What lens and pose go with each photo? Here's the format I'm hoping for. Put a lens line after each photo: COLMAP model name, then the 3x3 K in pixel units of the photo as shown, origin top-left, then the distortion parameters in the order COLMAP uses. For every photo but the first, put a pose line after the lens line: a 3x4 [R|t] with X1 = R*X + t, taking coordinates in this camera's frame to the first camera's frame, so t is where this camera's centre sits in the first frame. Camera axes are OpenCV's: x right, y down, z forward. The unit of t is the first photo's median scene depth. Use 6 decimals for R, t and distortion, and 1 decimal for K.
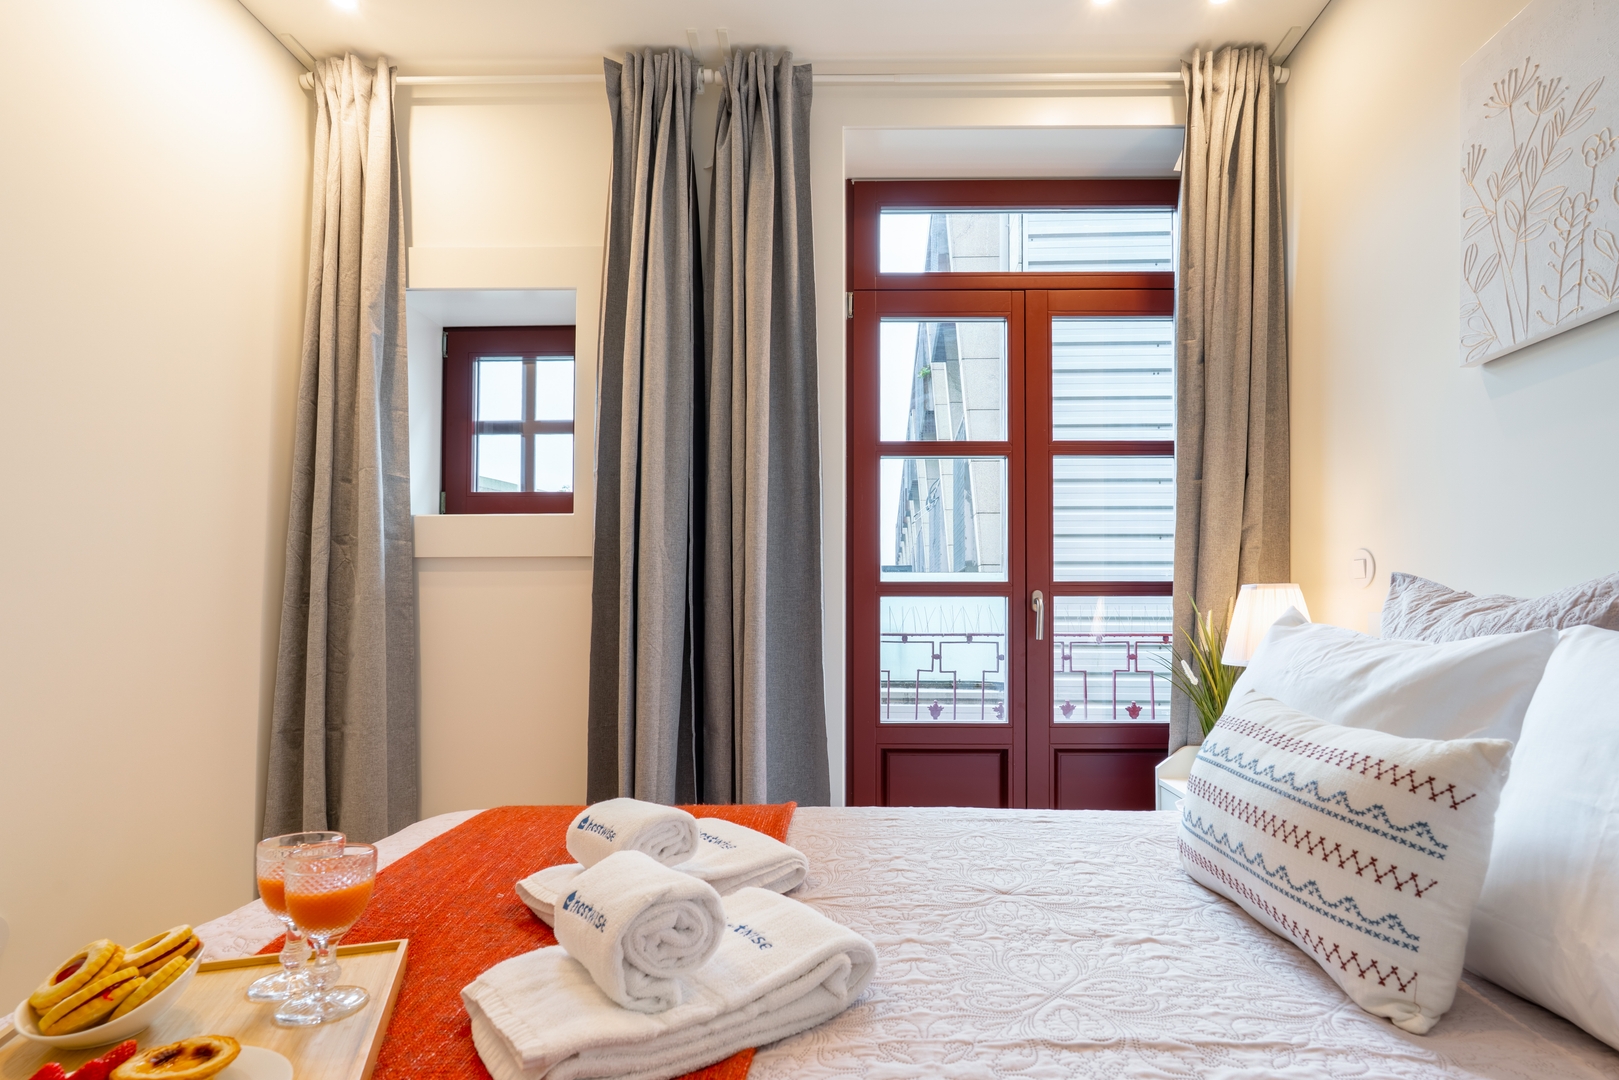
lens RADIAL K [[759.3, 0, 815.5], [0, 759.3, 595.8], [0, 0, 1]] dist [-0.000647, -0.000566]
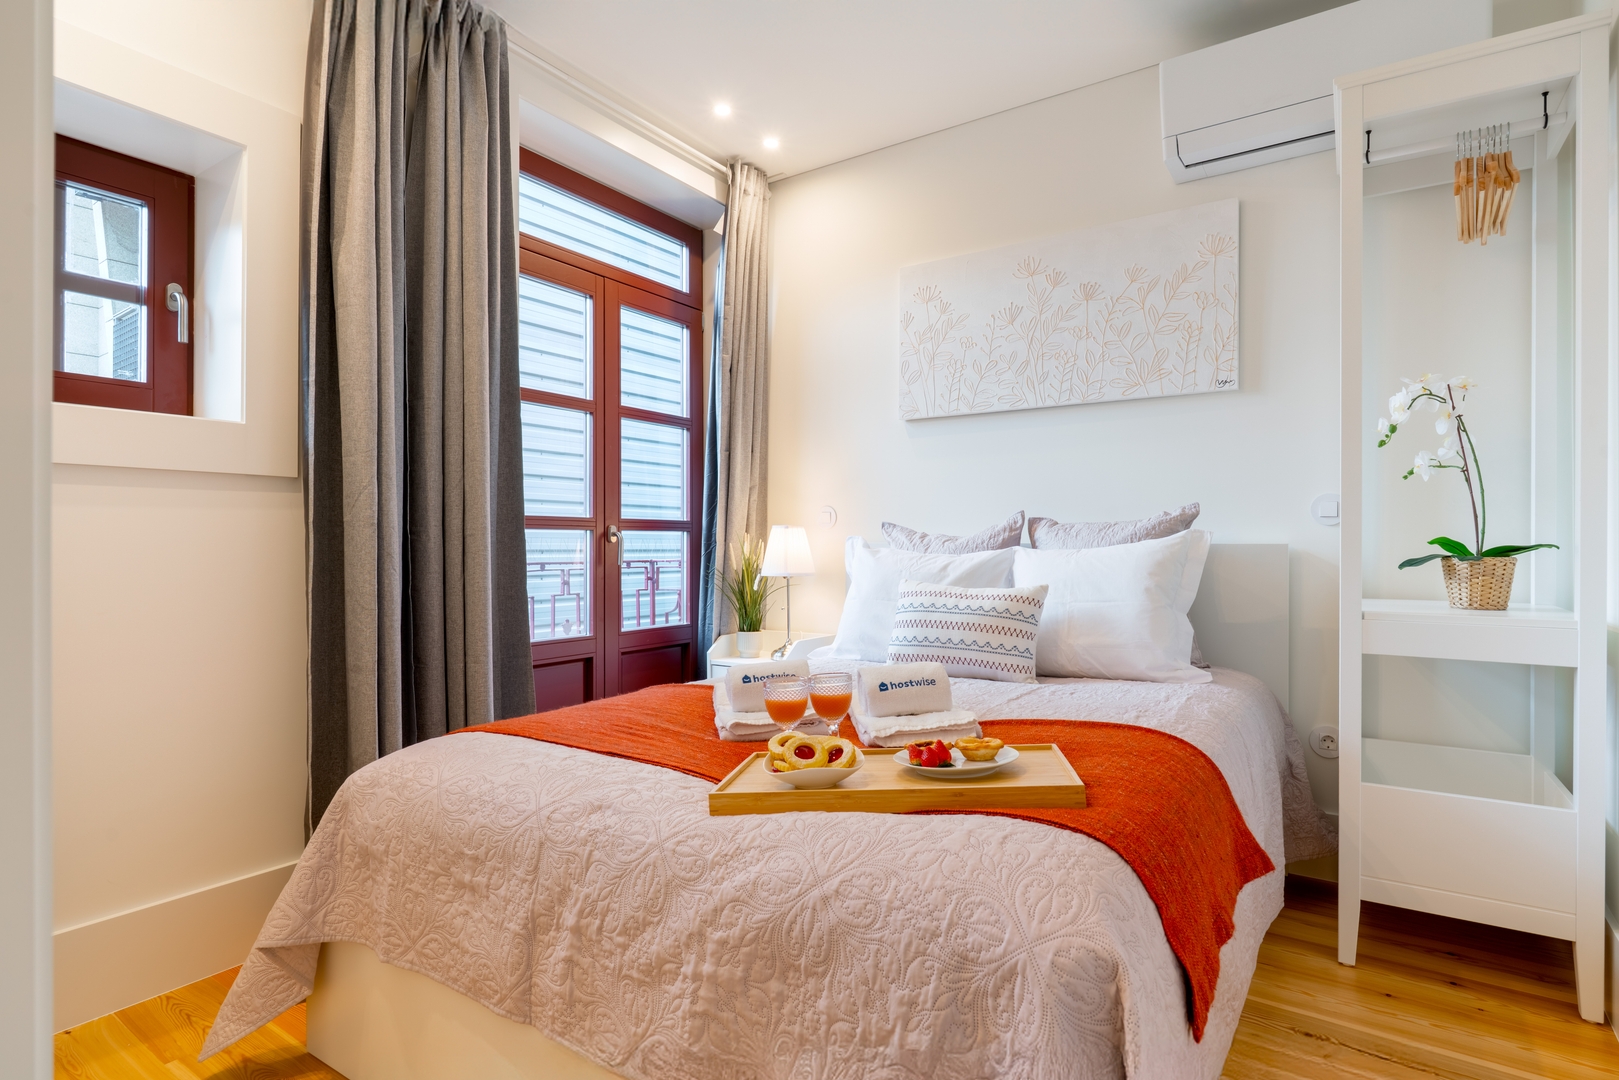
lens RADIAL K [[828.4, 0, 809.5], [0, 828.4, 540.0], [0, 0, 1]] dist [-0.000514, -0.000189]
pose [[0.541863, 0.002456, 0.840464, -0.701901], [-0.012885, 0.999902, 0.005385, 0.004458], [-0.840368, -0.013747, 0.541841, 0.006882]]
